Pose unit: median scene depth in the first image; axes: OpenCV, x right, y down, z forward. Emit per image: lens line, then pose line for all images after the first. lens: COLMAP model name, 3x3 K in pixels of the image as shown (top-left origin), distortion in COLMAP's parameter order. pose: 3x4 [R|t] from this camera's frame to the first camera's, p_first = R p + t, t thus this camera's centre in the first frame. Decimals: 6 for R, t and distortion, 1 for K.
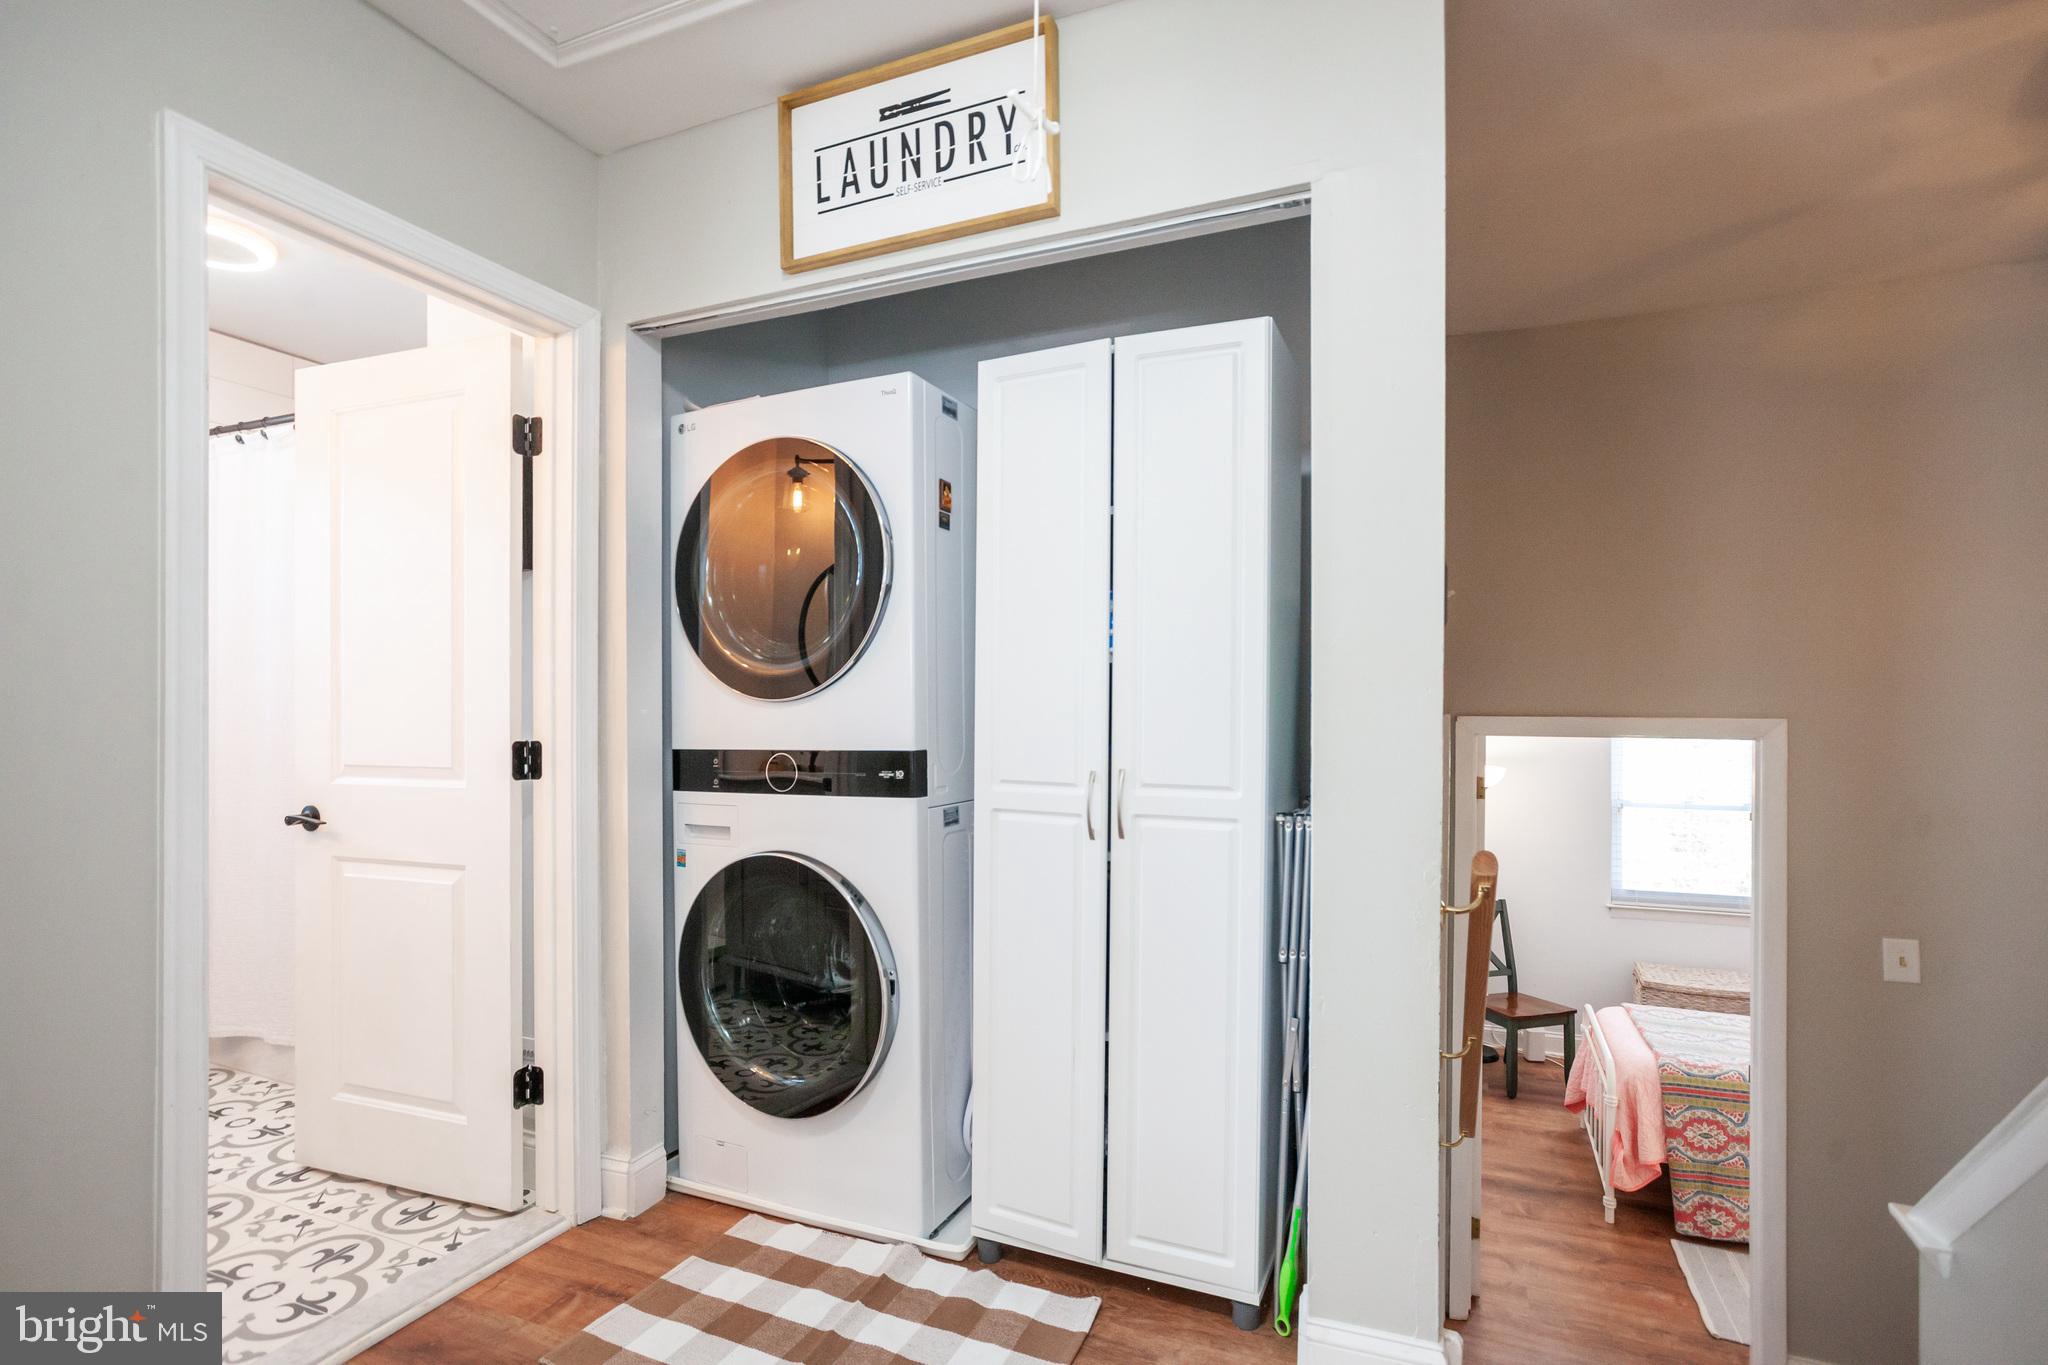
lens RADIAL K [[1035.1, 0, 979.7], [0, 1035.1, 710.0], [0, 0, 1]] dist [-0.032724, 0.027341]
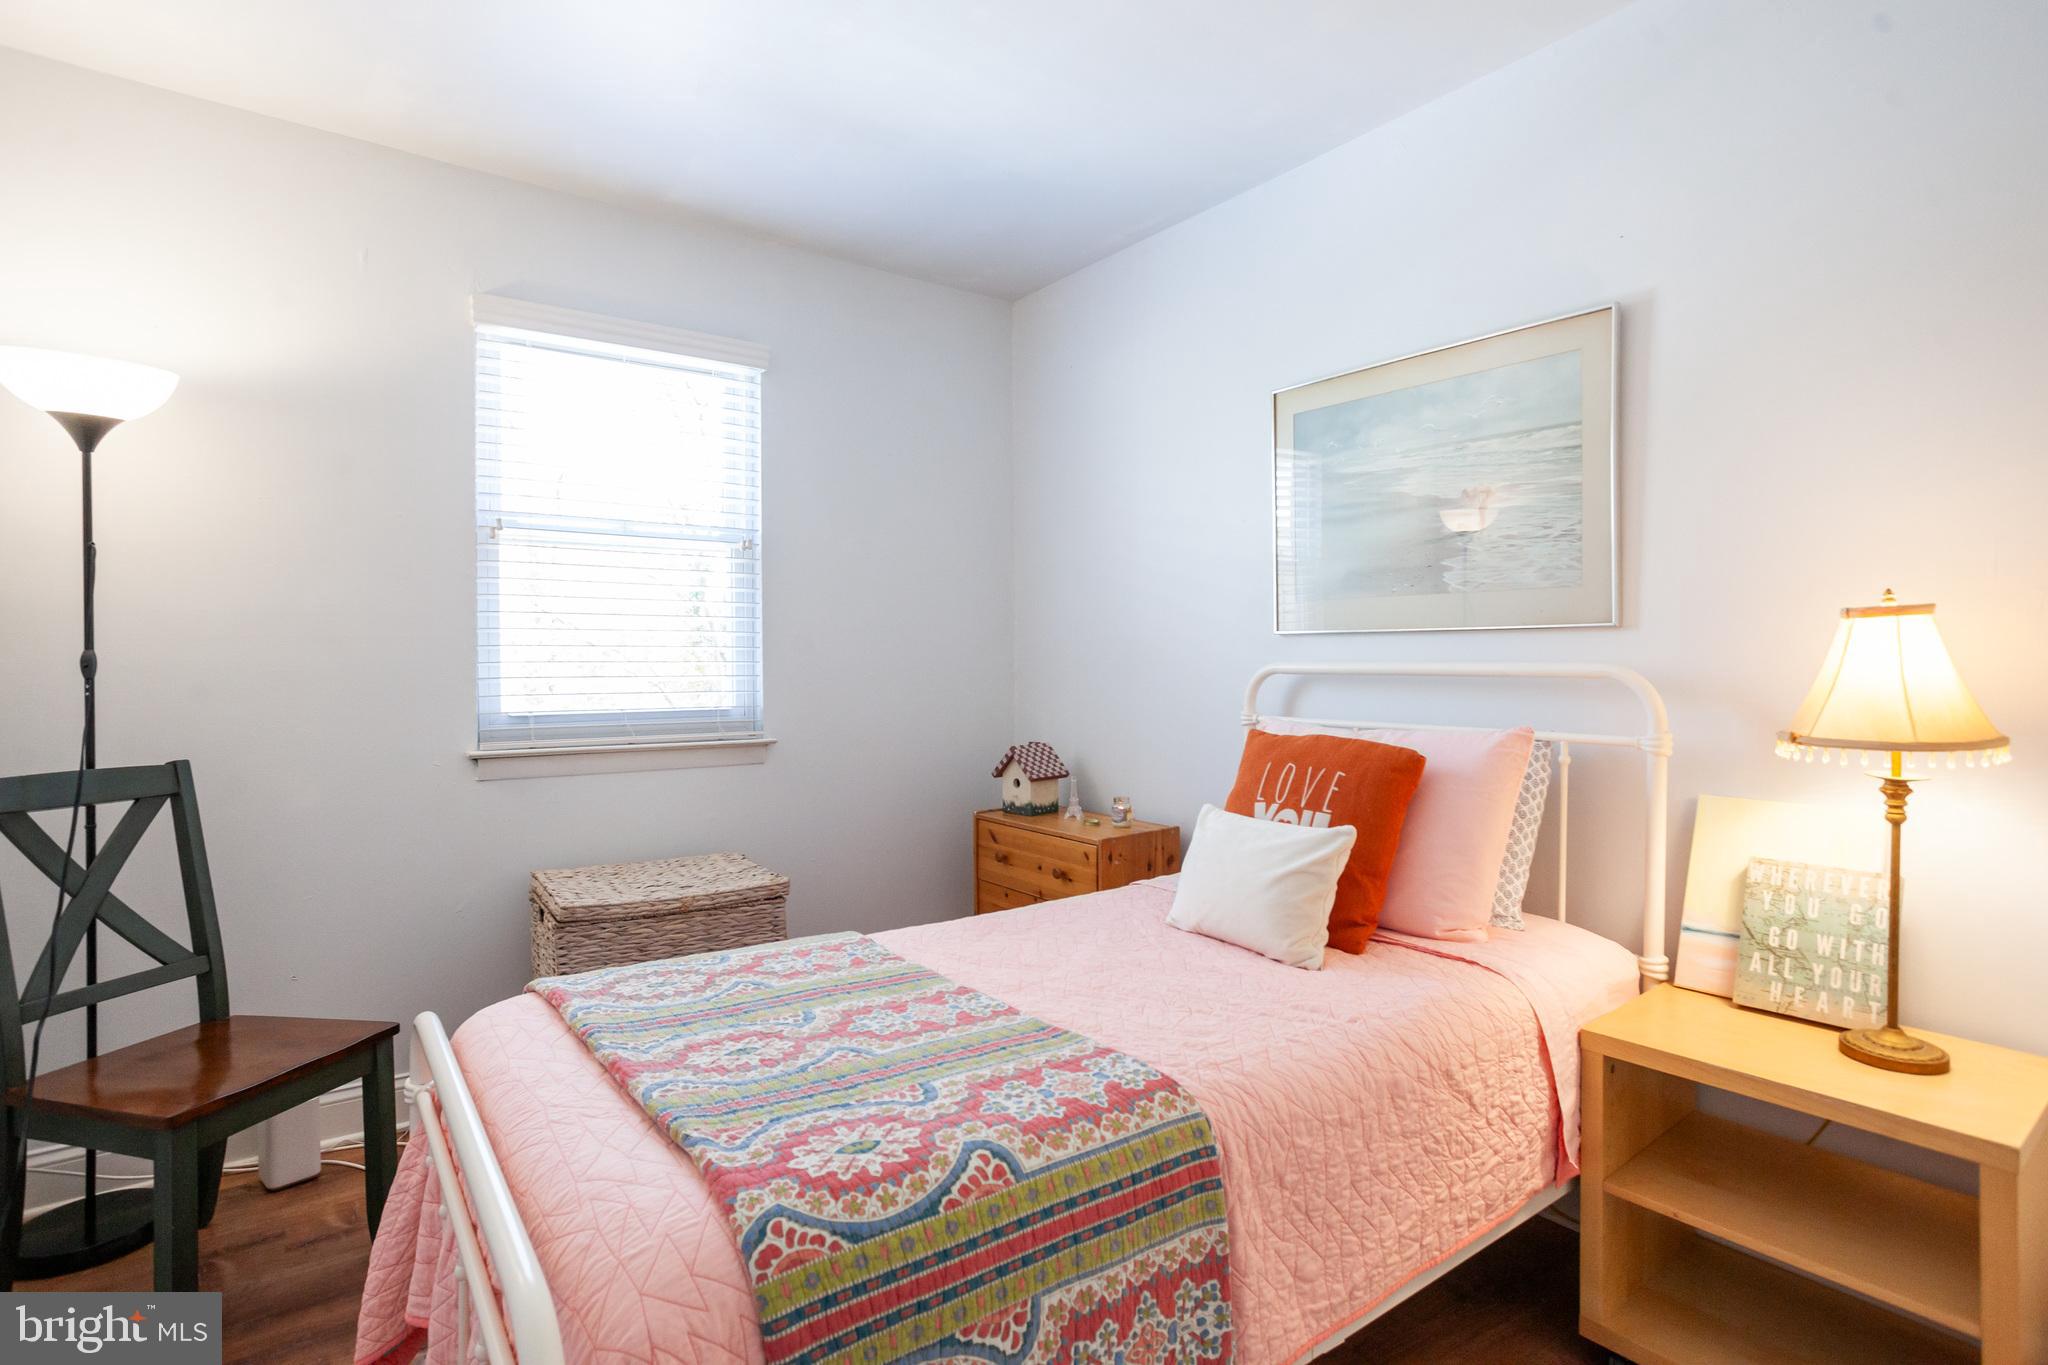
lens RADIAL K [[1035.1, 0, 1020.1], [0, 1035.1, 675.1], [0, 0, 1]] dist [-0.032724, 0.027341]
pose [[0.491940, -0.008624, 0.870587, 0.354397], [0.007817, 0.999954, 0.005488, 0.158797], [-0.870594, 0.004106, 0.491985, 0.593888]]
